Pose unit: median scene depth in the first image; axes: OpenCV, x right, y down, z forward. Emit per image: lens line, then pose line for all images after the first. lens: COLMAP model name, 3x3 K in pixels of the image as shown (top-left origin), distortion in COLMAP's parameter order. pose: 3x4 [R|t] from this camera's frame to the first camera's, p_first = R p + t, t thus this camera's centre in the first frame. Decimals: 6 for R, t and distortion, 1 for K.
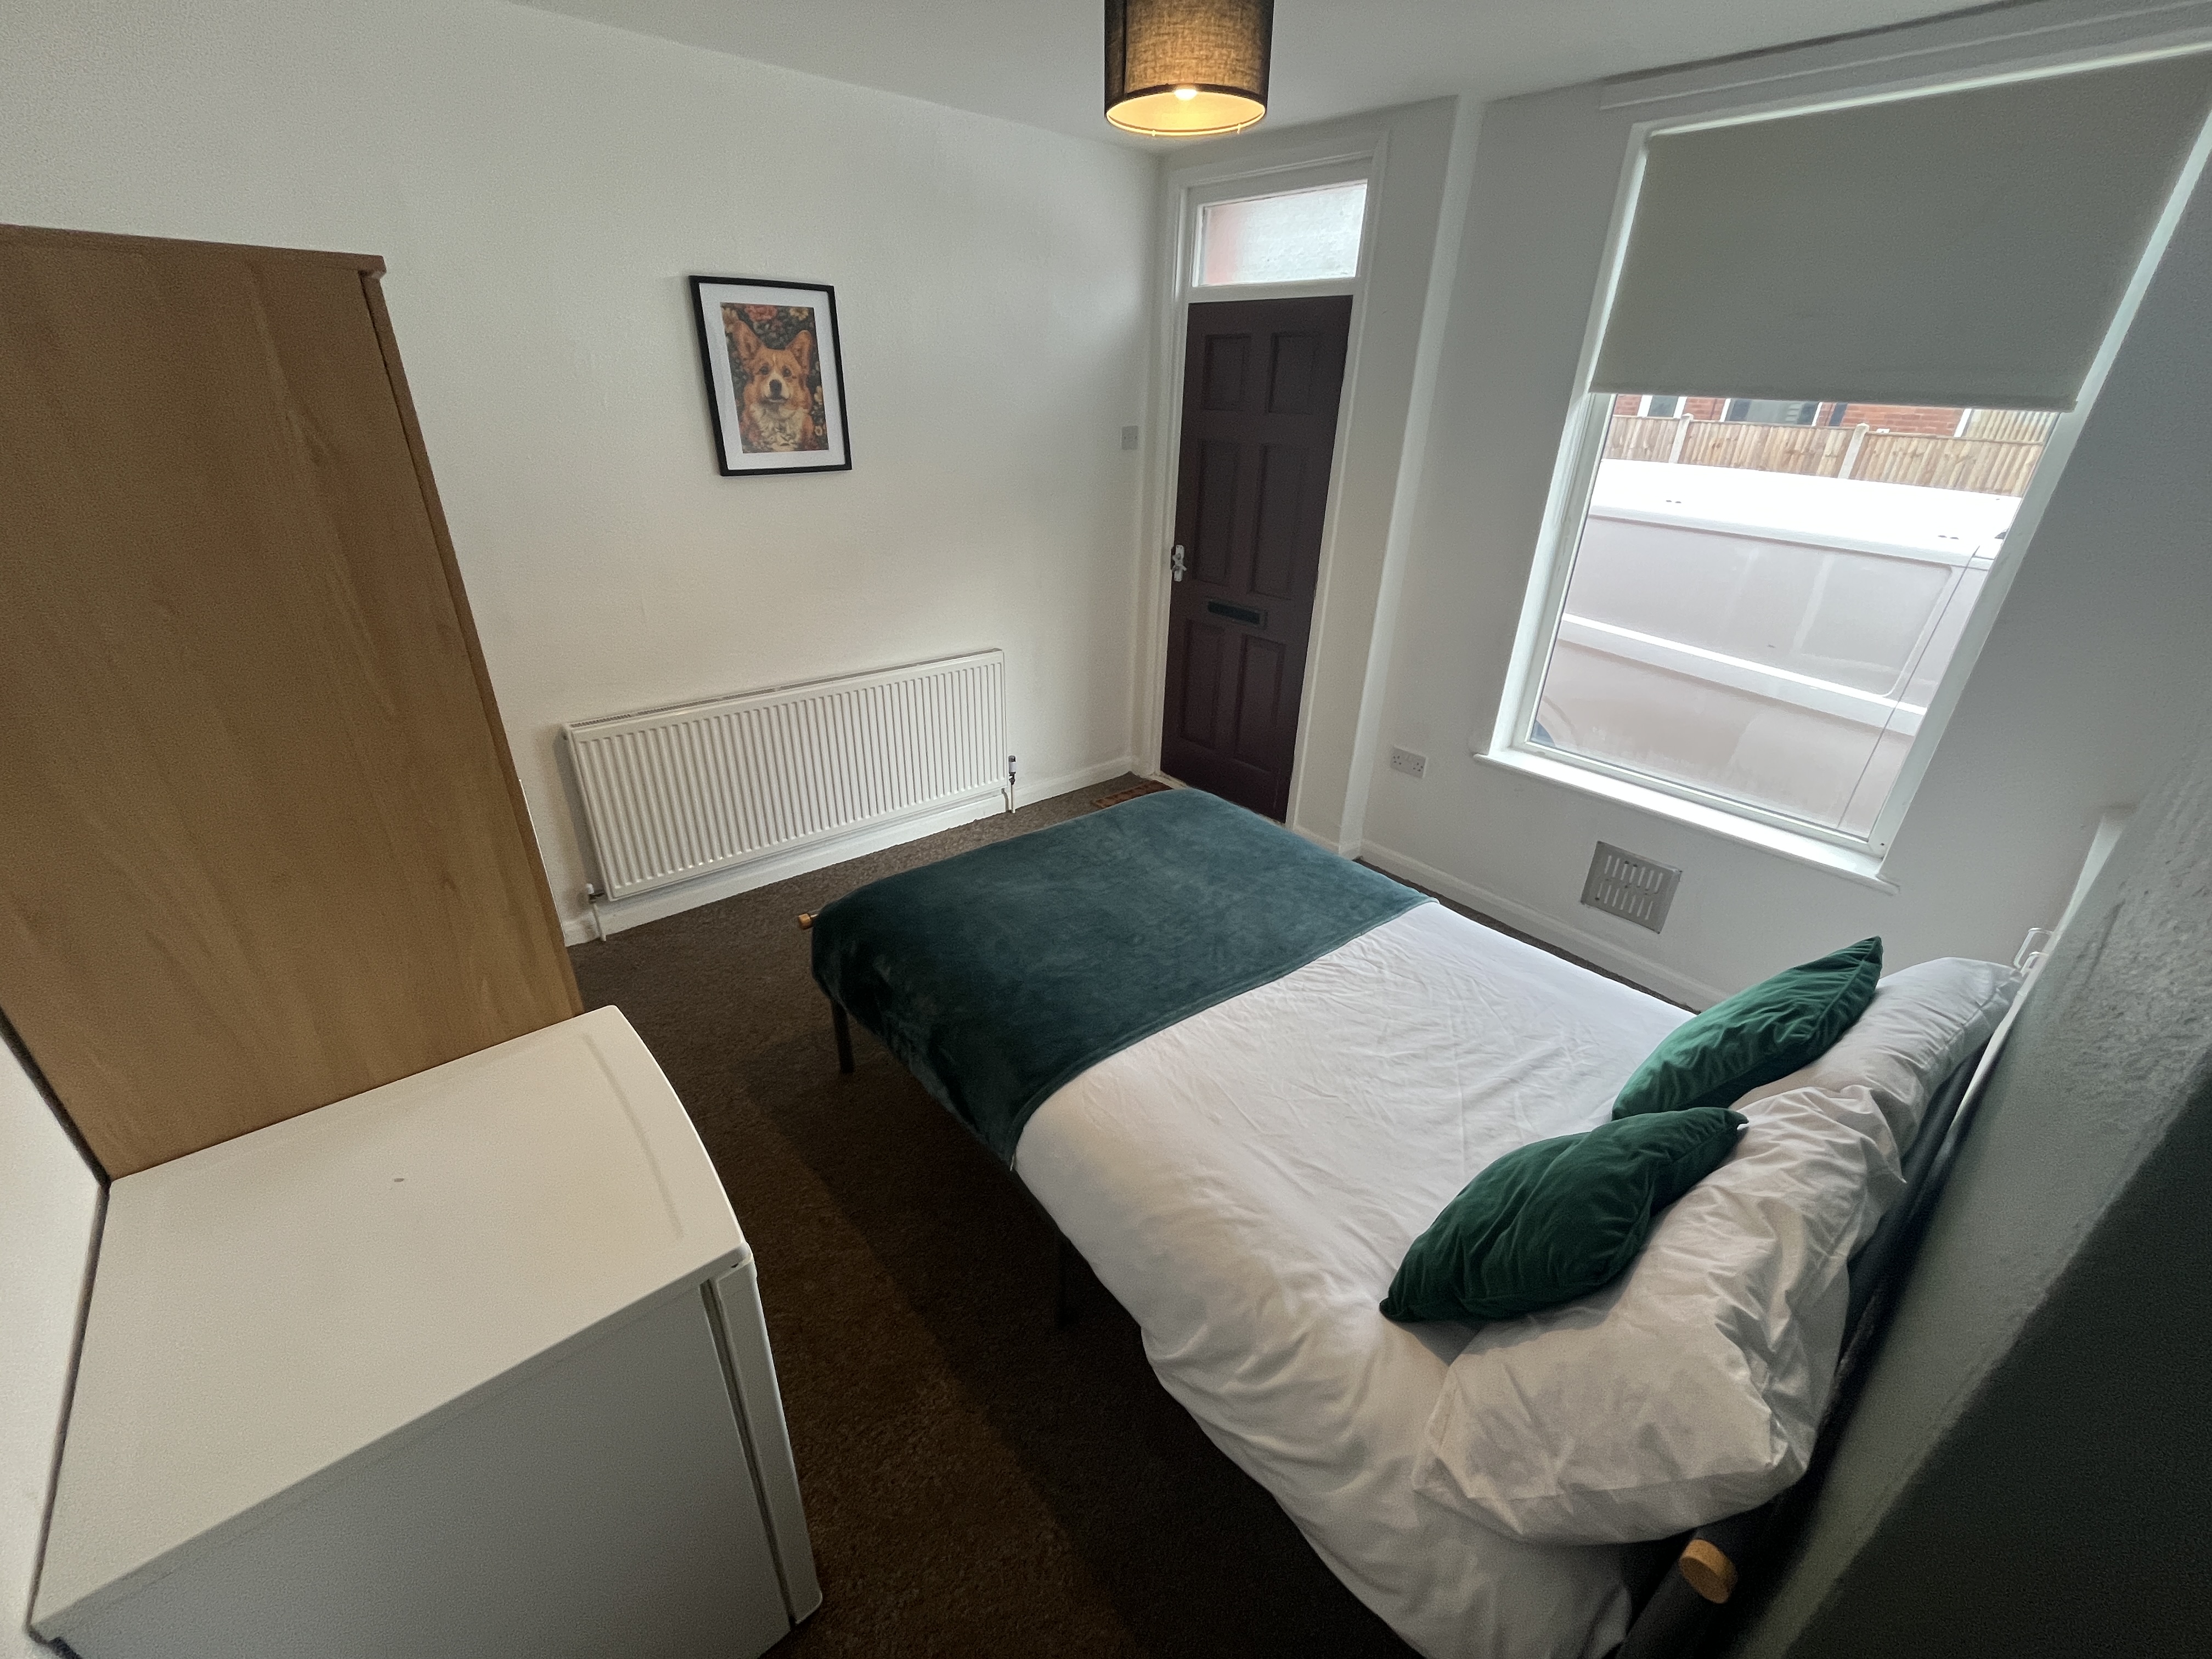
lens RADIAL K [[898.6, 0, 1101.4], [0, 898.6, 829.6], [0, 0, 1]] dist [-0.002173, -0.000212]
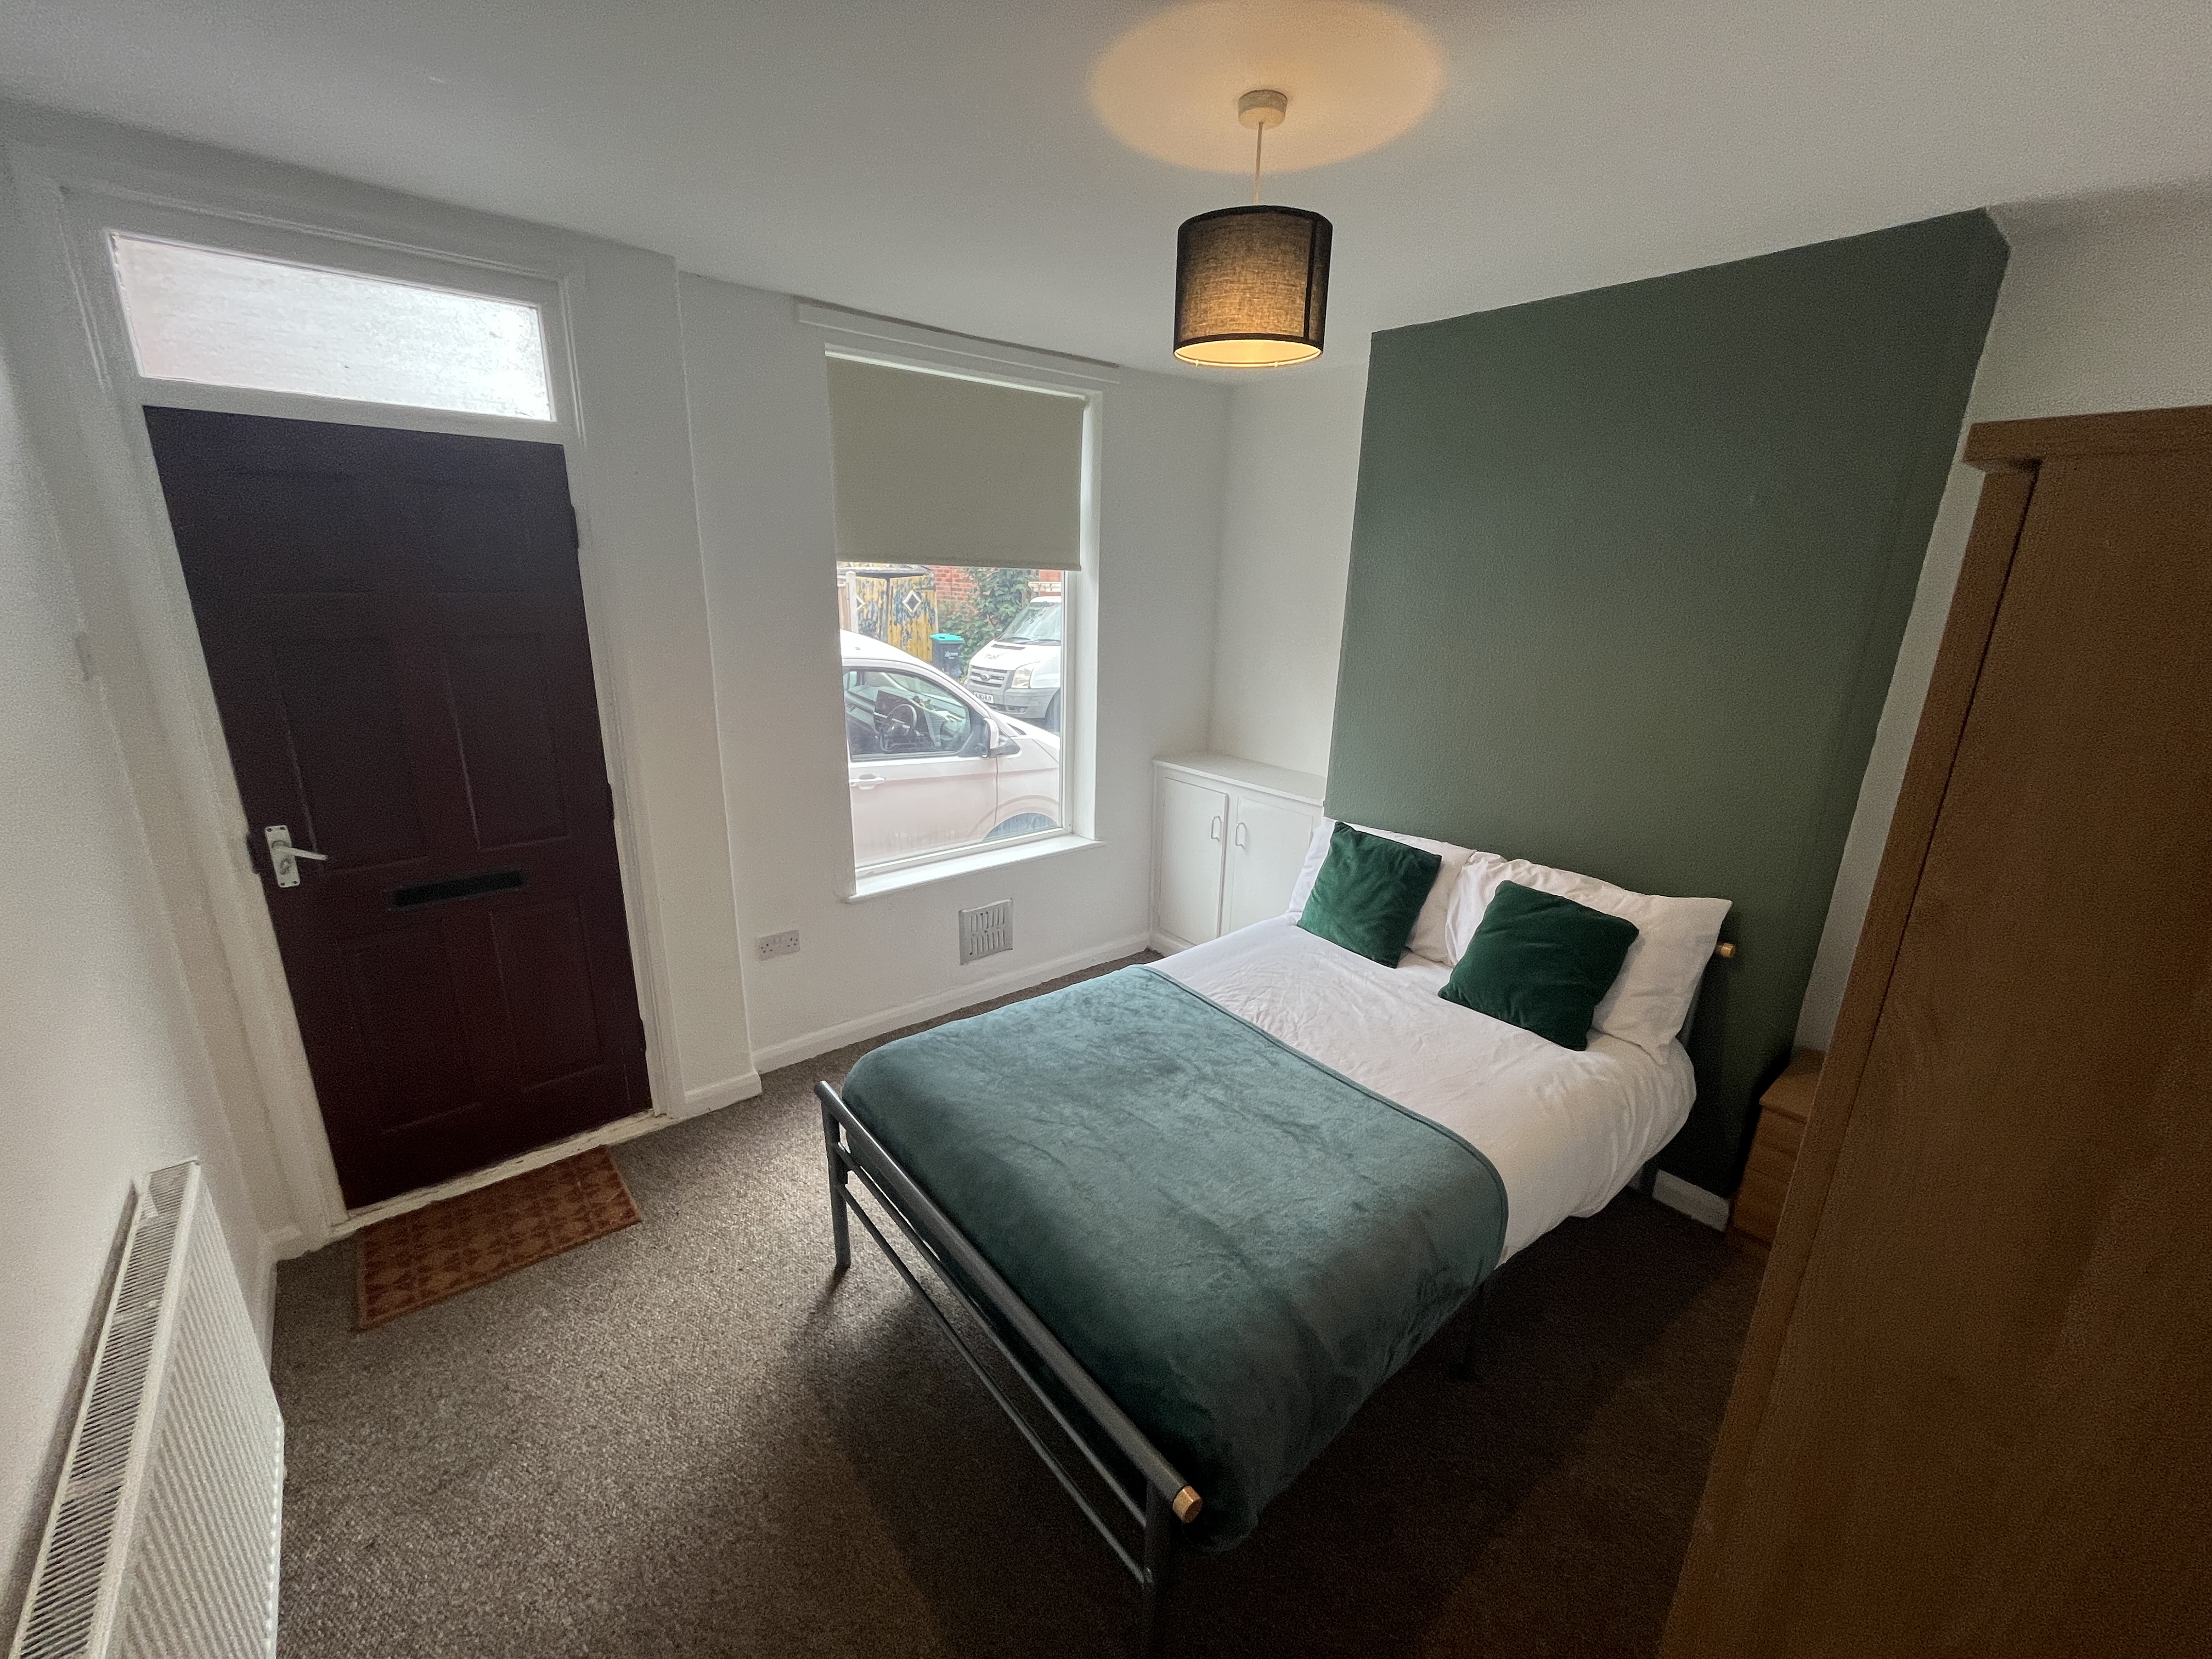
lens RADIAL K [[898.6, 0, 1101.4], [0, 898.6, 829.6], [0, 0, 1]] dist [-0.002173, -0.000212]
pose [[0.014700, -0.306753, 0.951676, -0.528963], [0.422391, 0.864590, 0.272158, -0.311707], [-0.906294, 0.397979, 0.142279, 0.580800]]
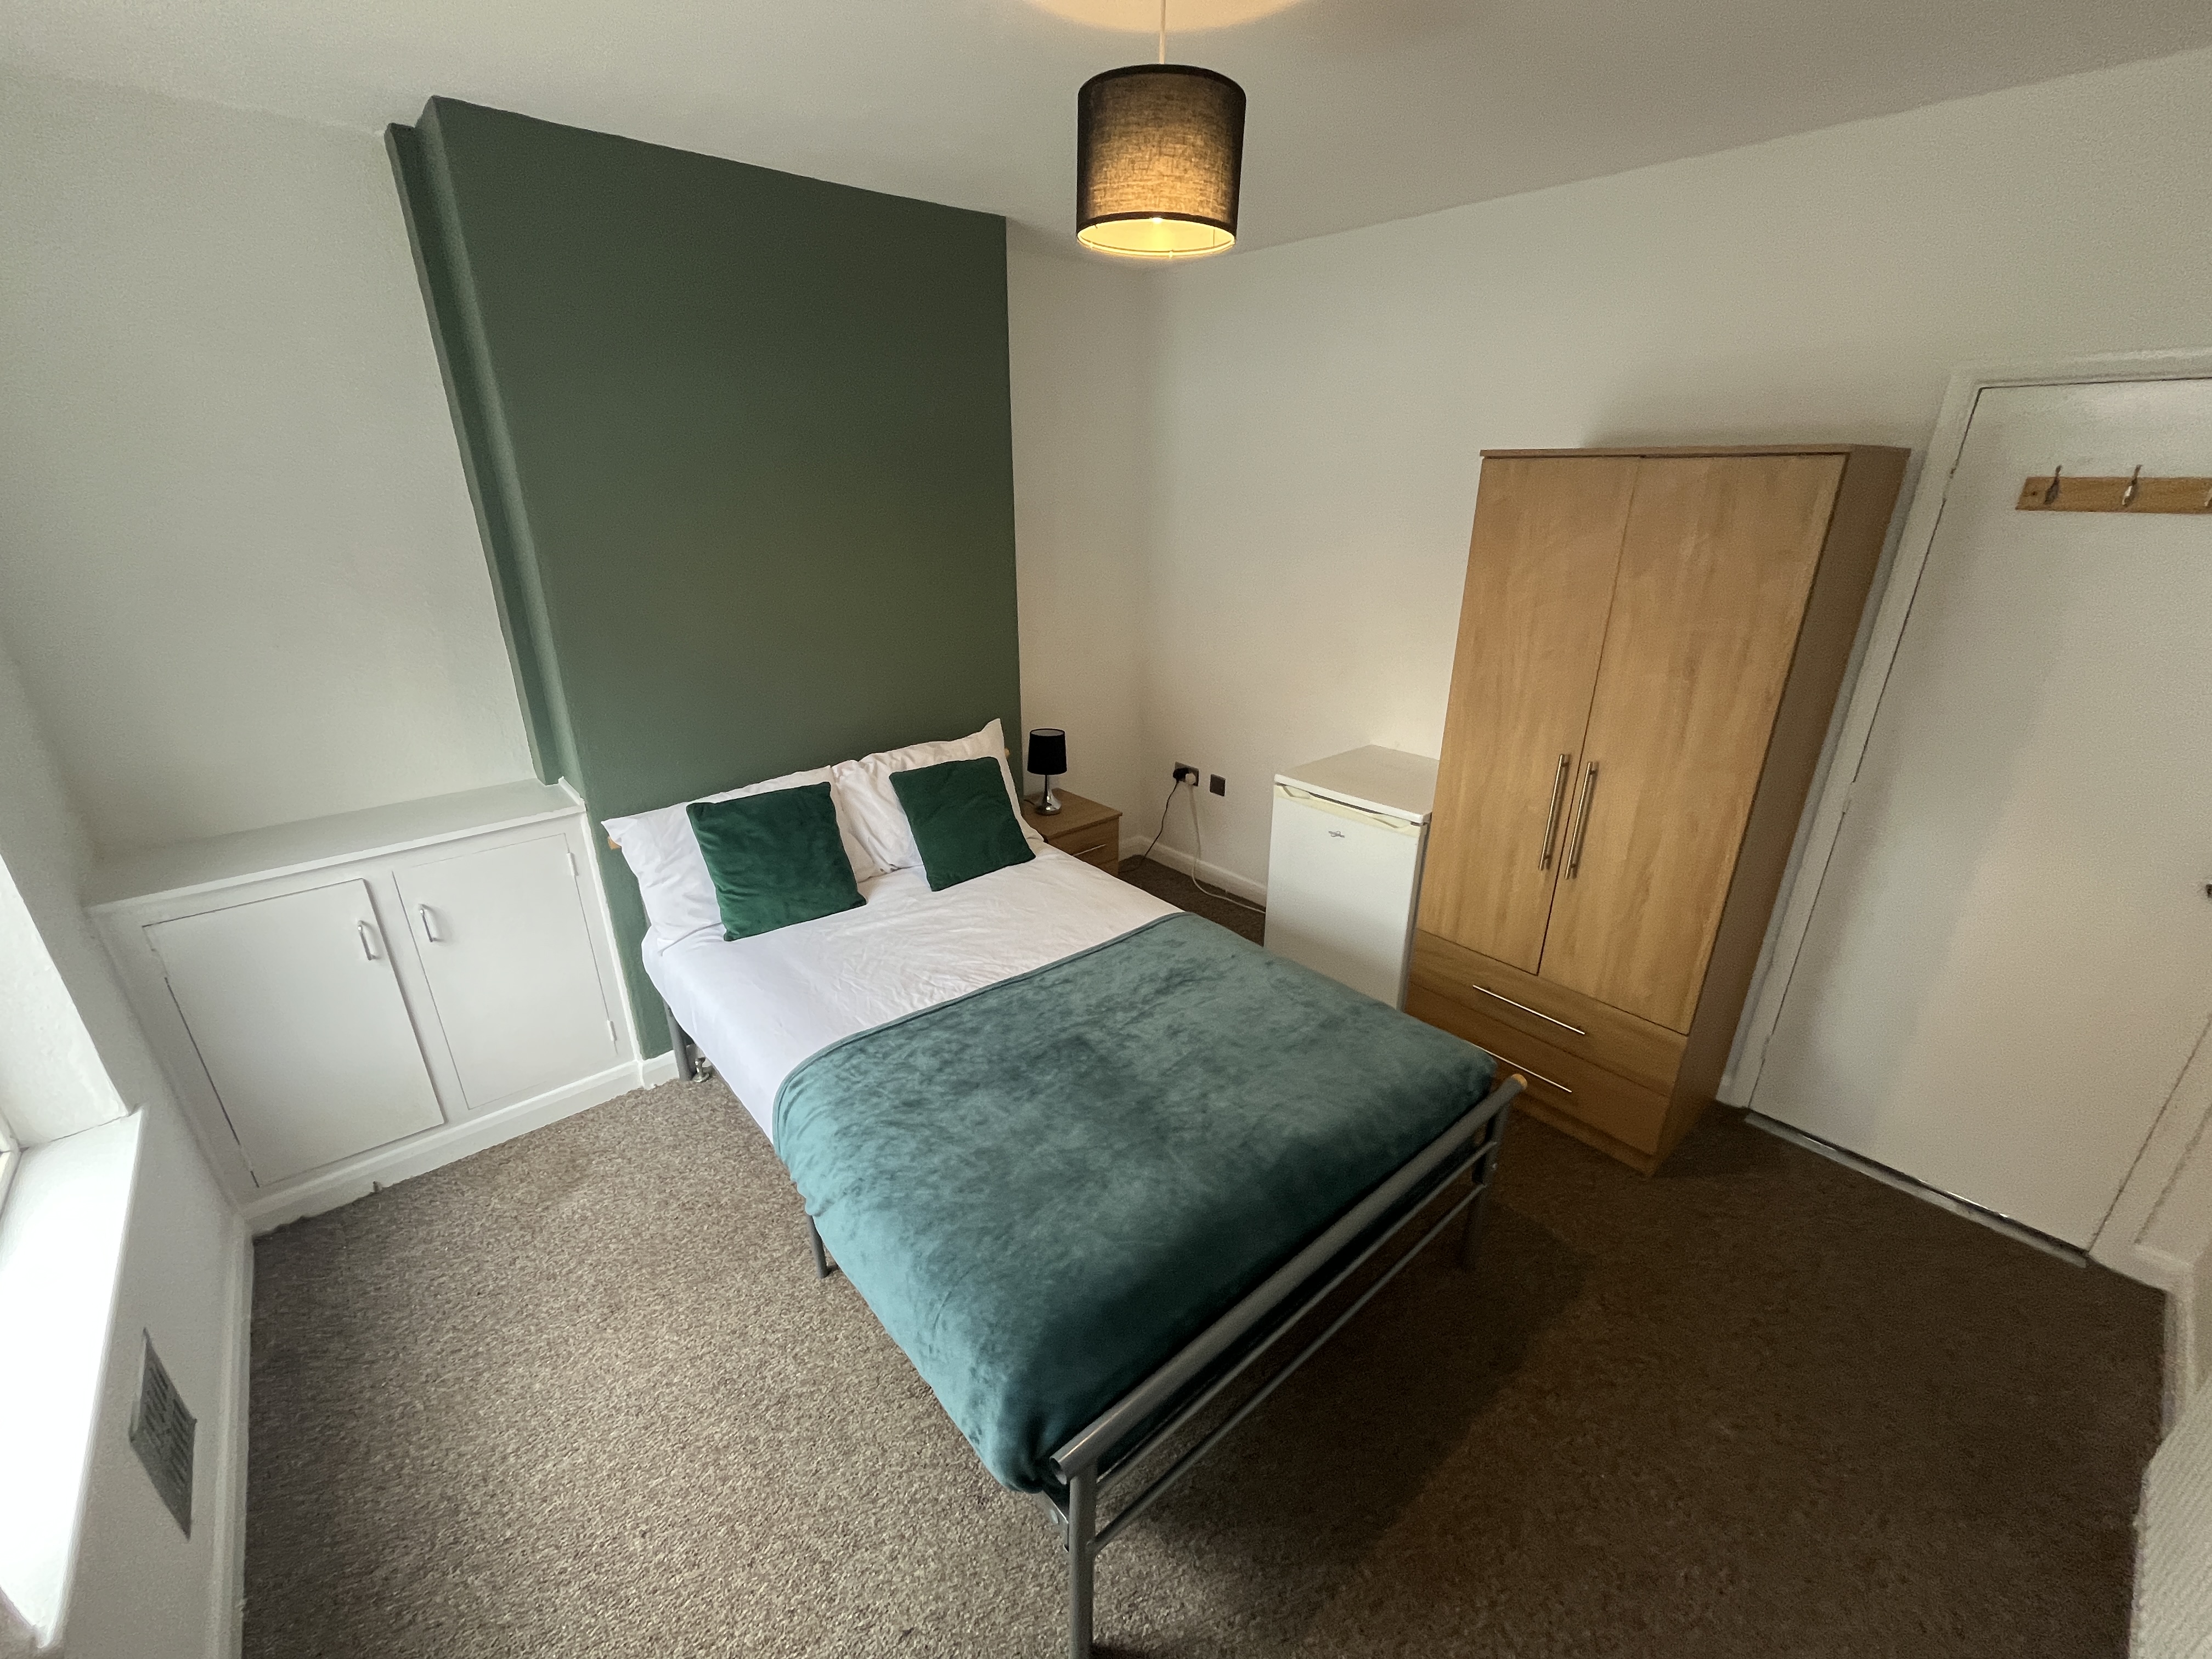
lens RADIAL K [[898.6, 0, 1101.4], [0, 898.6, 829.6], [0, 0, 1]] dist [-0.002173, -0.000212]
pose [[-0.999516, -0.020446, -0.023452, 0.079932], [-0.031105, 0.673275, 0.738737, -0.512654], [0.000686, 0.739109, -0.673585, 1.023388]]
